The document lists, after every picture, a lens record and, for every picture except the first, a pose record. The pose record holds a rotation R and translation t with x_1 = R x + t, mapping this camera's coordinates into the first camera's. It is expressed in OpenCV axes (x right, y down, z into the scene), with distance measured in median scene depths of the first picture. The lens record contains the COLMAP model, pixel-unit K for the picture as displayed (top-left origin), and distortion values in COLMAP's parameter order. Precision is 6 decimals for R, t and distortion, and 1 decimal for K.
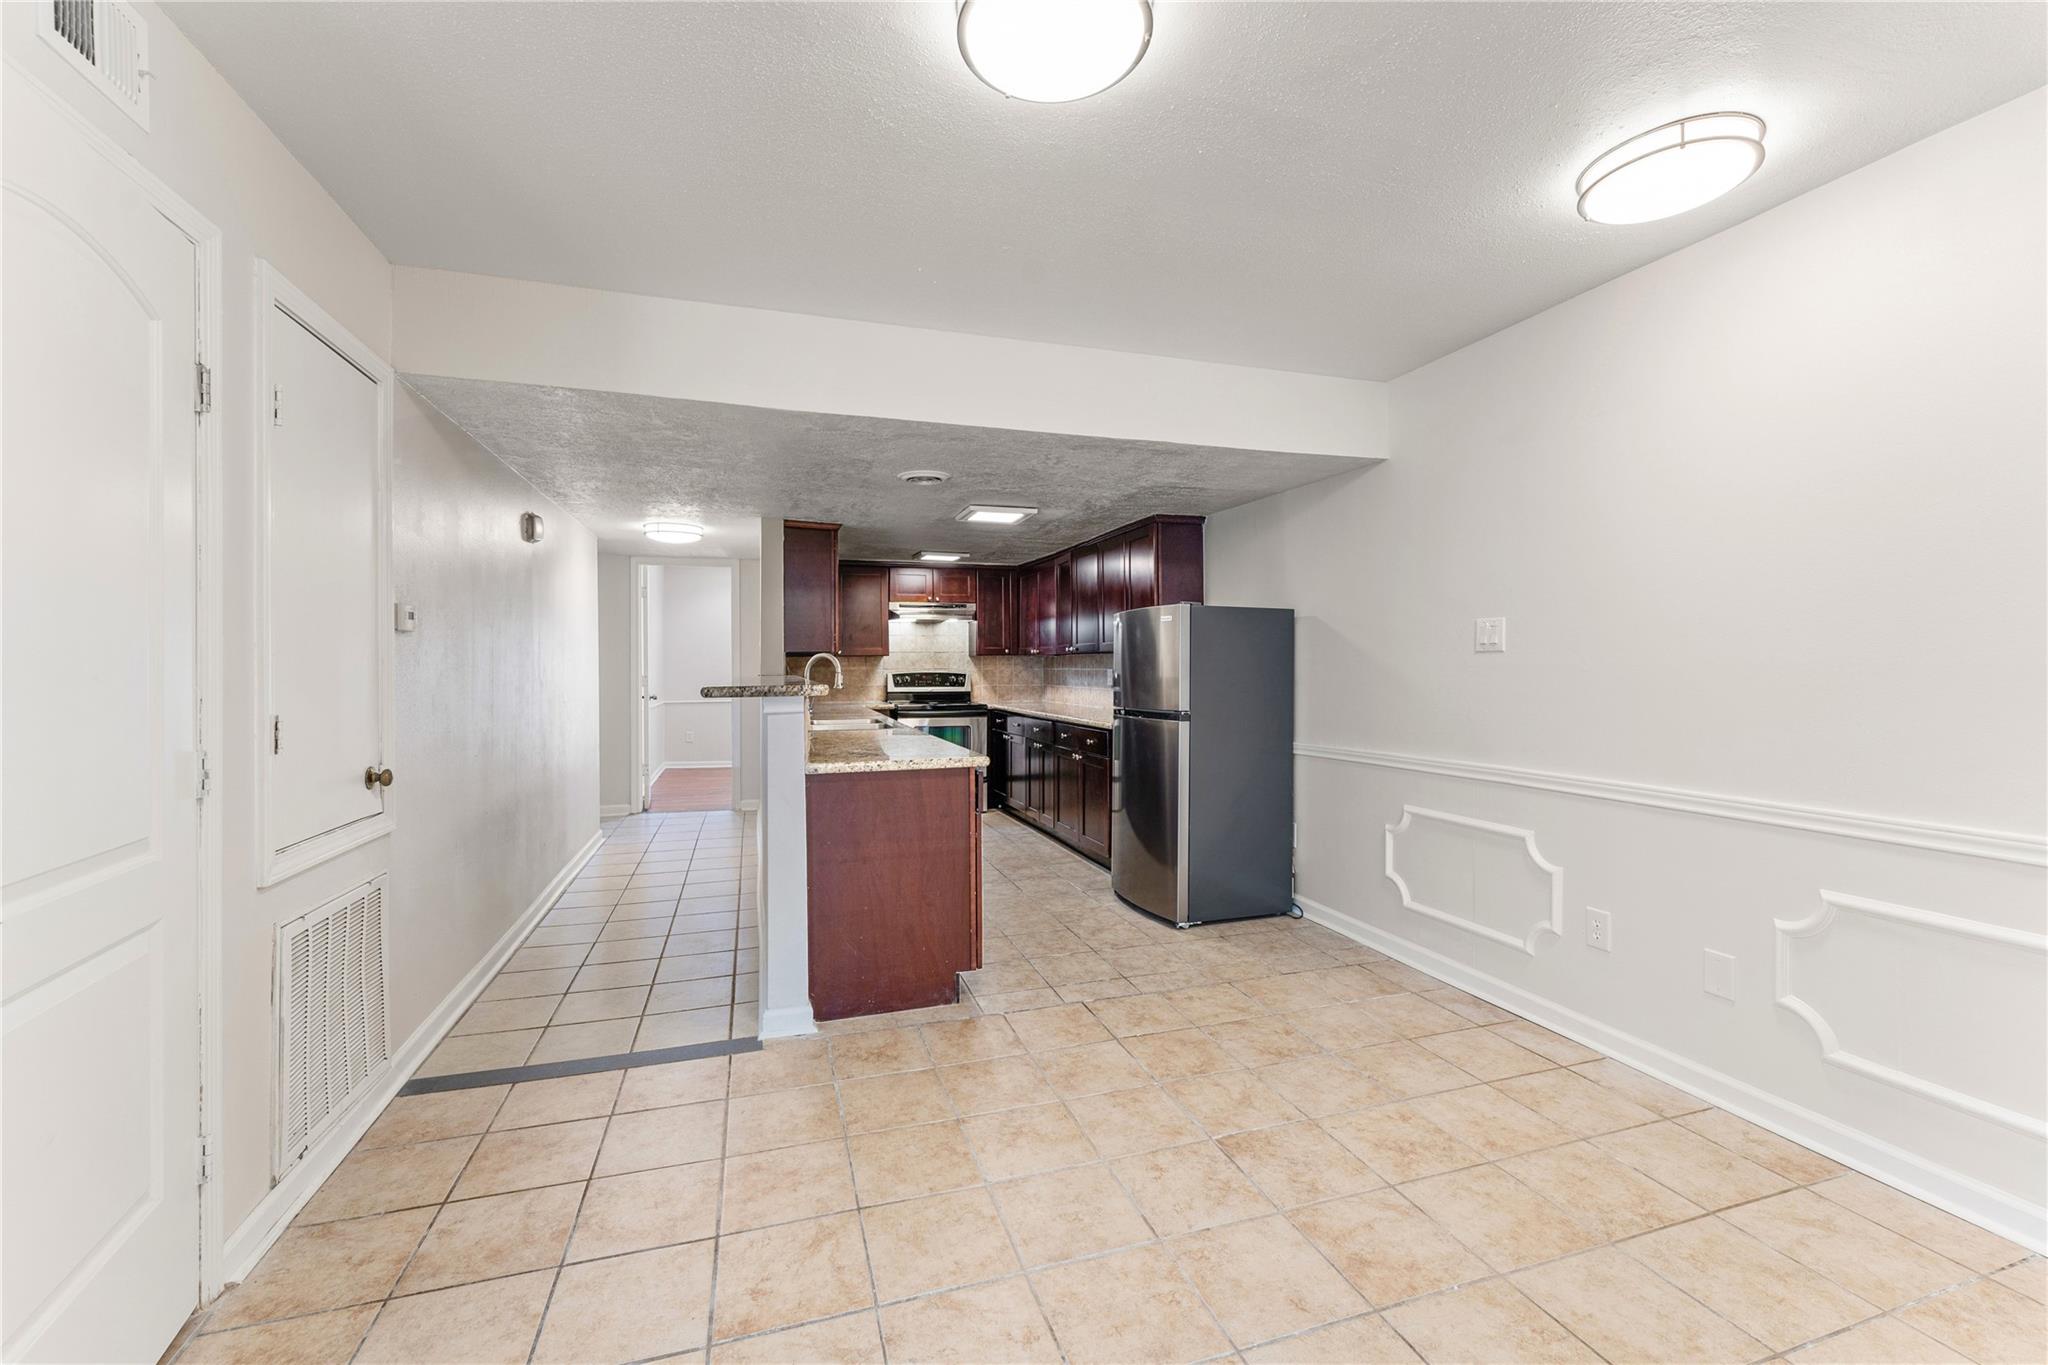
lens RADIAL K [[828.5, 0, 1018.6], [0, 828.5, 666.7], [0, 0, 1]] dist [-0.001007, -0.000268]
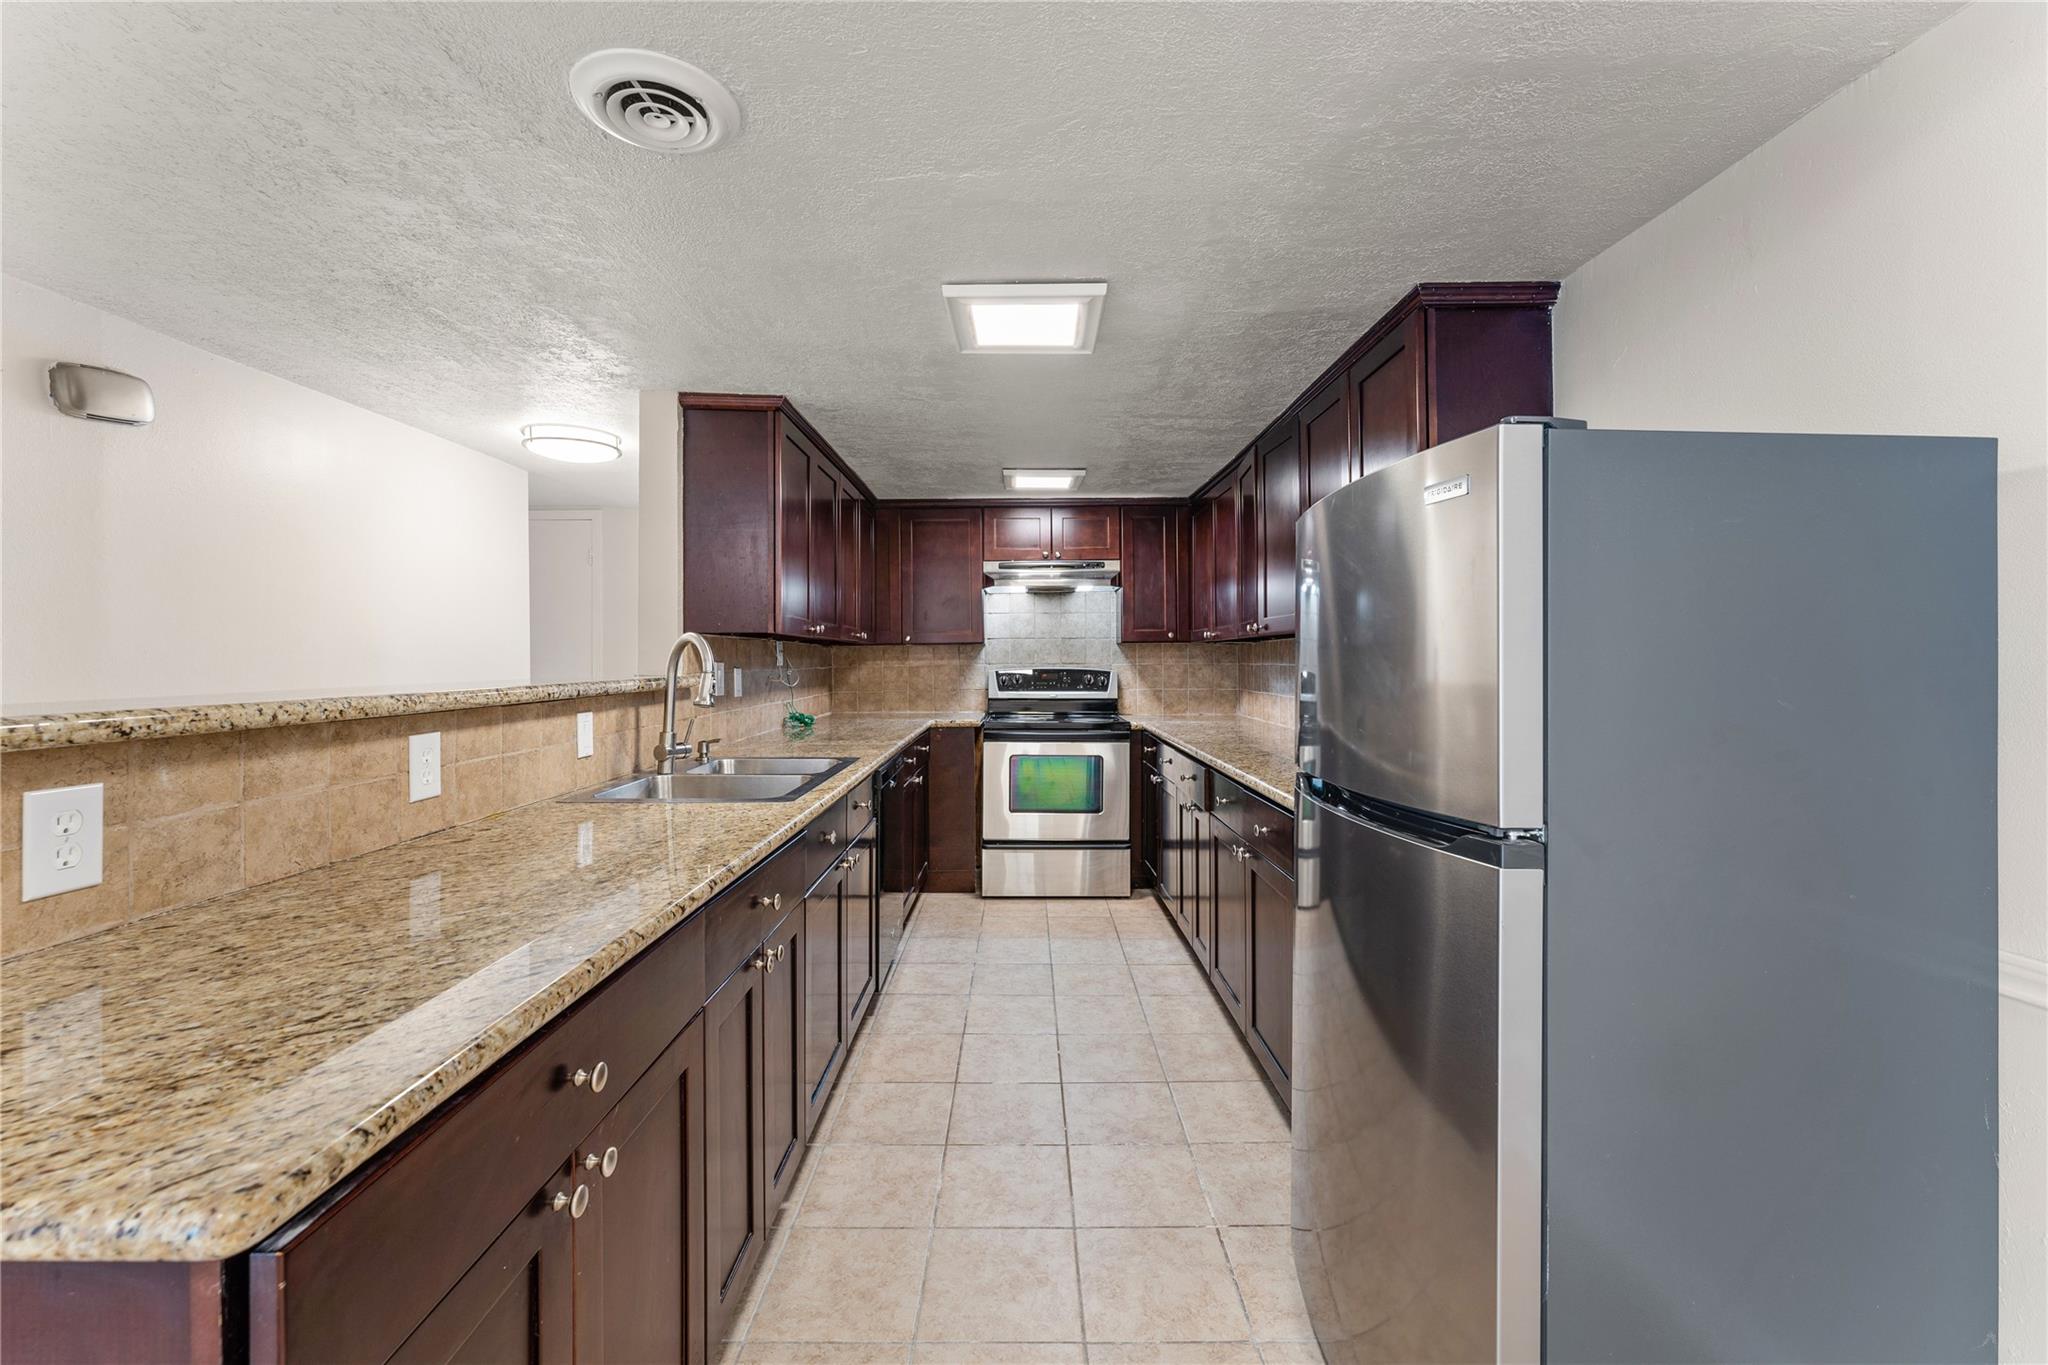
lens RADIAL K [[832.4, 0, 1022.2], [0, 832.4, 655.2], [0, 0, 1]] dist [-0.001076, 0.000021]
pose [[0.953421, -0.000710, -0.301641, 0.106941], [-0.001092, 0.999983, -0.005804, -0.000053], [0.301640, 0.005862, 0.953404, 0.580022]]
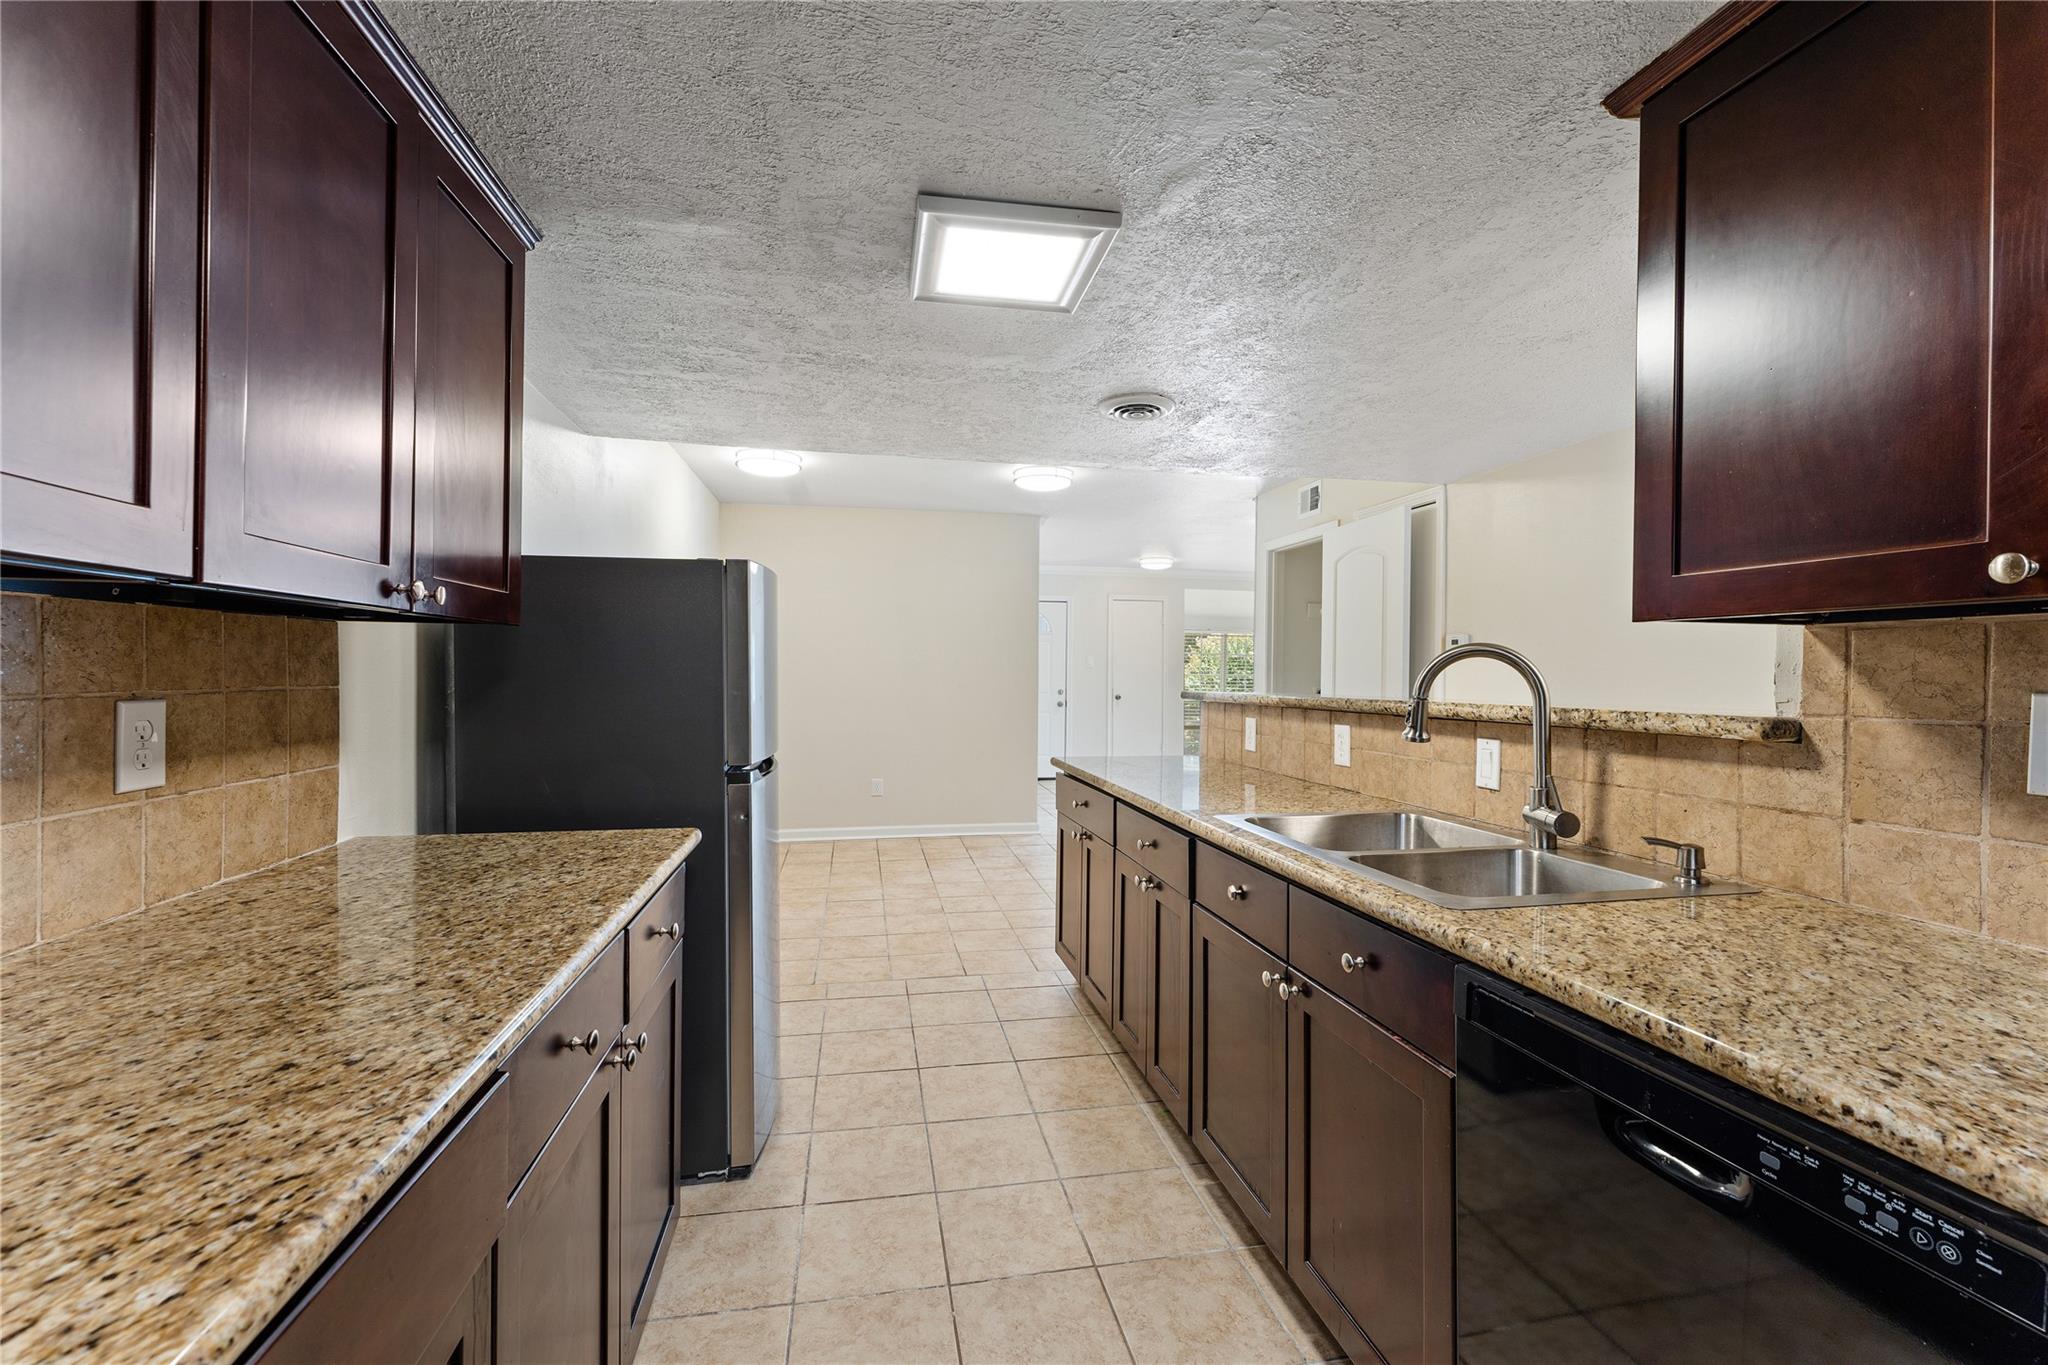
lens RADIAL K [[829.9, 0, 1024.0], [0, 829.9, 682.5], [0, 0, 1]] dist [-0.000416, -0.000006]
pose [[-0.994350, -0.003735, 0.106085, -0.077549], [-0.002482, 0.999926, 0.011947, -0.003161], [-0.106122, 0.011617, -0.994285, 1.379892]]
